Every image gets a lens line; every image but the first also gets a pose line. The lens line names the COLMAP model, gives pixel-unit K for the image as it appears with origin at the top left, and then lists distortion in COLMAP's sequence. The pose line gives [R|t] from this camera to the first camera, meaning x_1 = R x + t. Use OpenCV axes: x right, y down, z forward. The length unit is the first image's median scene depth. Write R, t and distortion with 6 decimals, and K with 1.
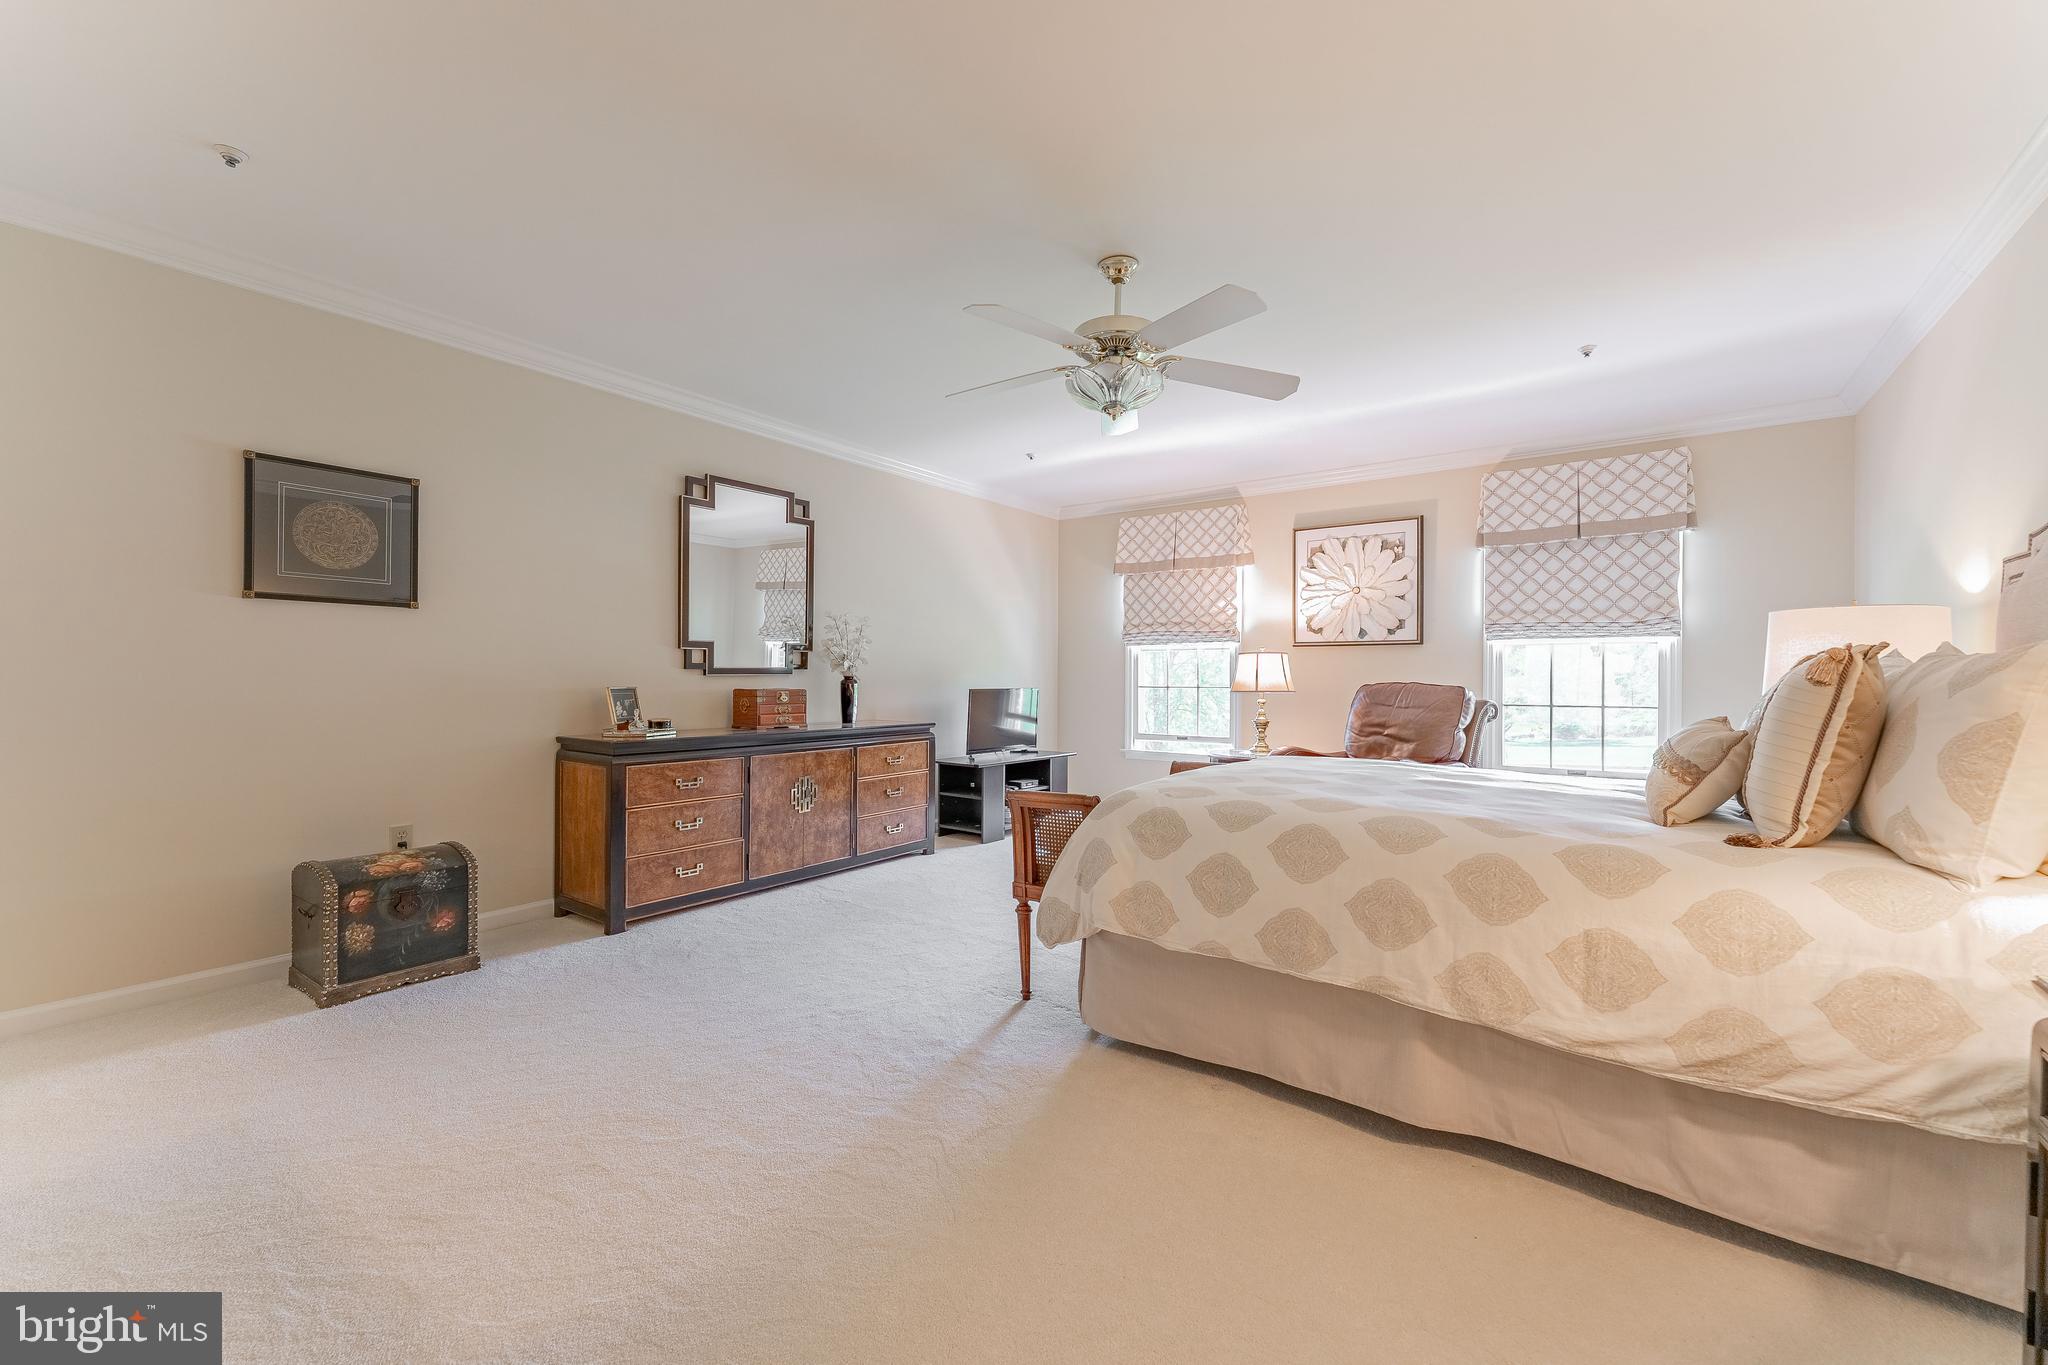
lens RADIAL K [[831.5, 0, 1024.0], [0, 831.5, 682.5], [0, 0, 1]] dist [0.000373, -0.000220]
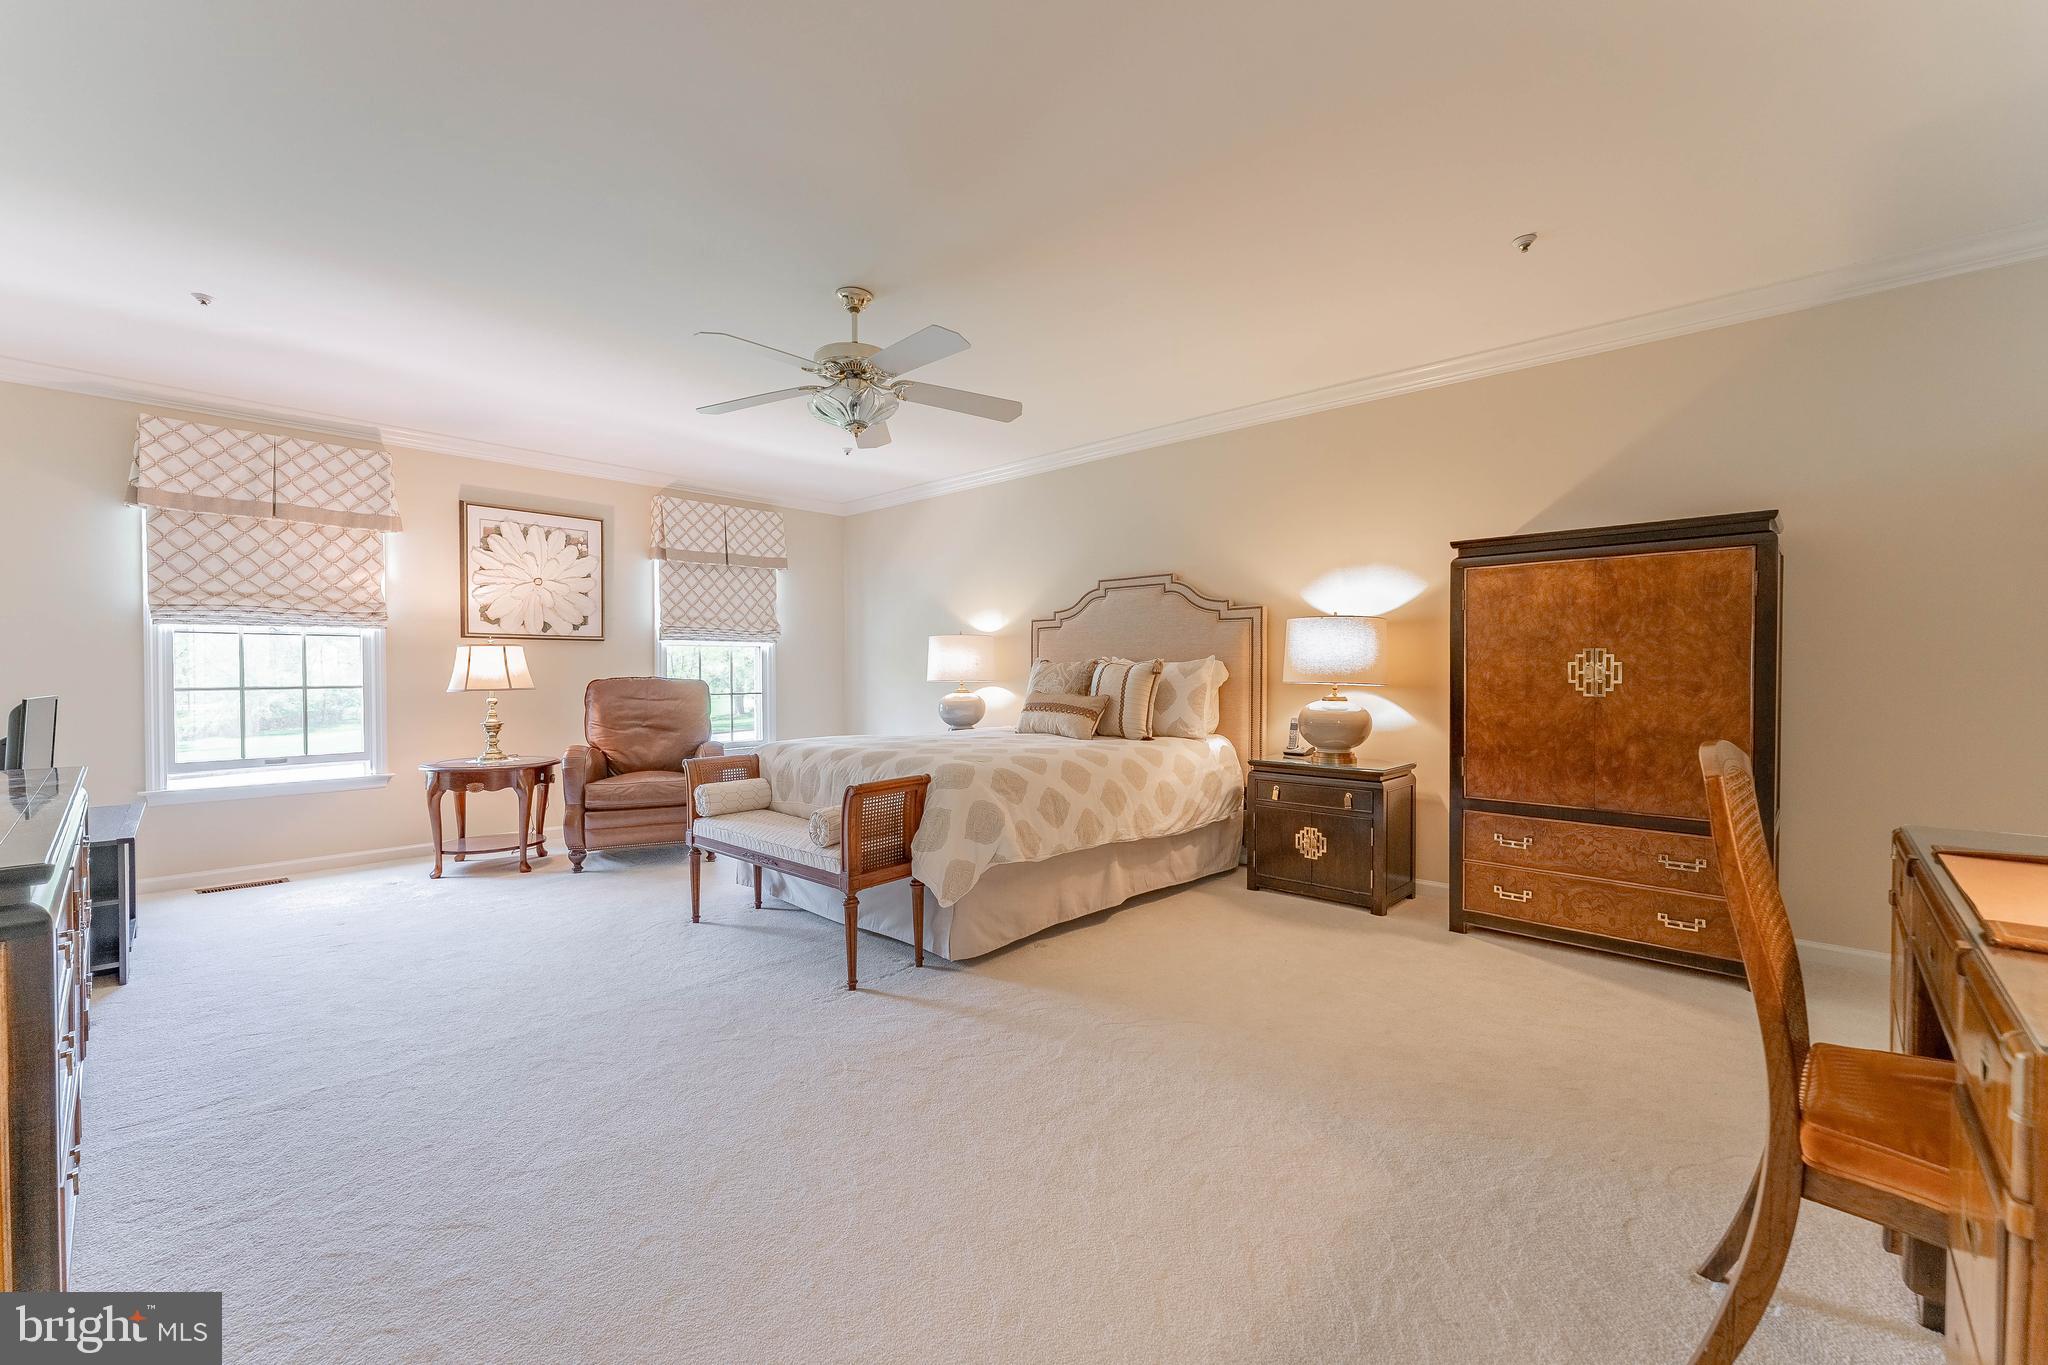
lens RADIAL K [[831.5, 0, 1024.0], [0, 831.5, 682.5], [0, 0, 1]] dist [0.000373, -0.000220]
pose [[0.106085, -0.016345, 0.994223, -0.511342], [0.009763, 0.999834, 0.015395, -0.004330], [-0.994309, 0.008074, 0.106227, 0.355959]]
